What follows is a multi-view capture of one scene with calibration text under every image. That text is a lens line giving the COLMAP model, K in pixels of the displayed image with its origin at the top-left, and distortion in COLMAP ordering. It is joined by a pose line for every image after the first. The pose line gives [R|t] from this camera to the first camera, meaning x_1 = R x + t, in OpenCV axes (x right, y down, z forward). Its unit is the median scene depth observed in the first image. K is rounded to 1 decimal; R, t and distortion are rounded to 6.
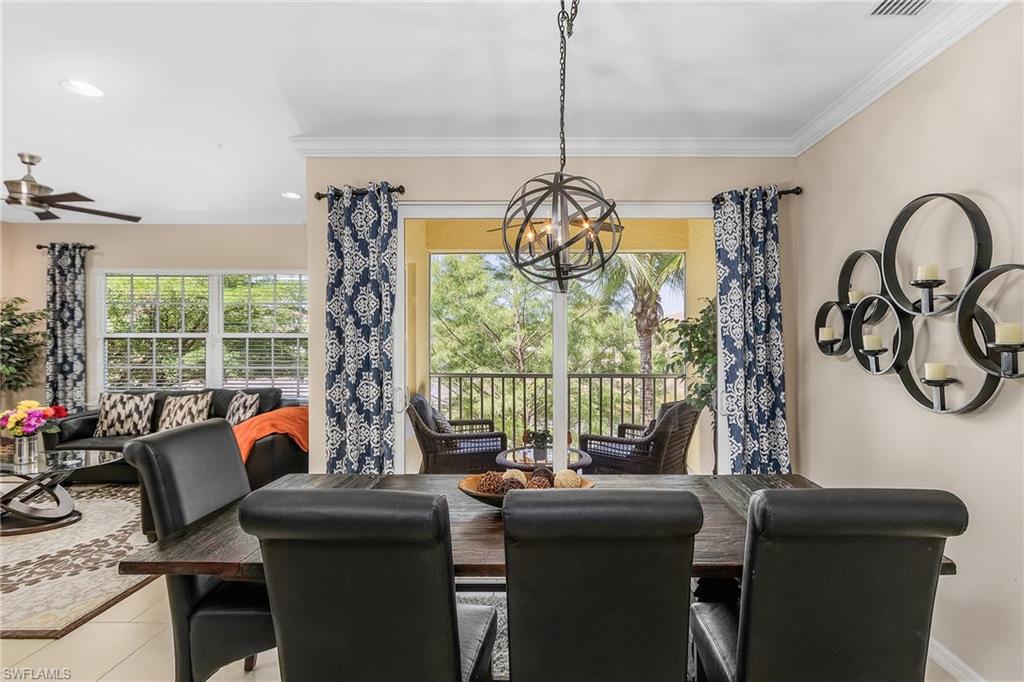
lens RADIAL K [[480.7, 0, 540.7], [0, 480.7, 328.6], [0, 0, 1]] dist [0.000728, 0.000194]
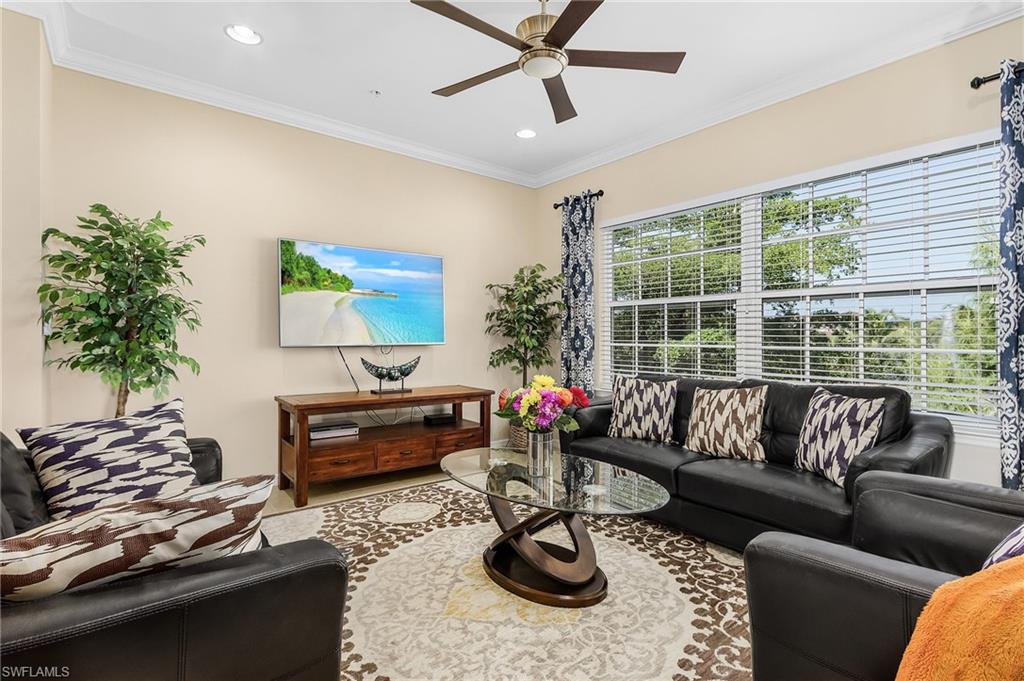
lens RADIAL K [[480.7, 0, 540.7], [0, 480.7, 328.1], [0, 0, 1]] dist [0.000728, 0.000194]
pose [[0.668284, -0.009030, -0.743852, -0.446305], [-0.000434, 0.999921, -0.012528, 0.071848], [0.743906, 0.008695, 0.668227, 0.430530]]
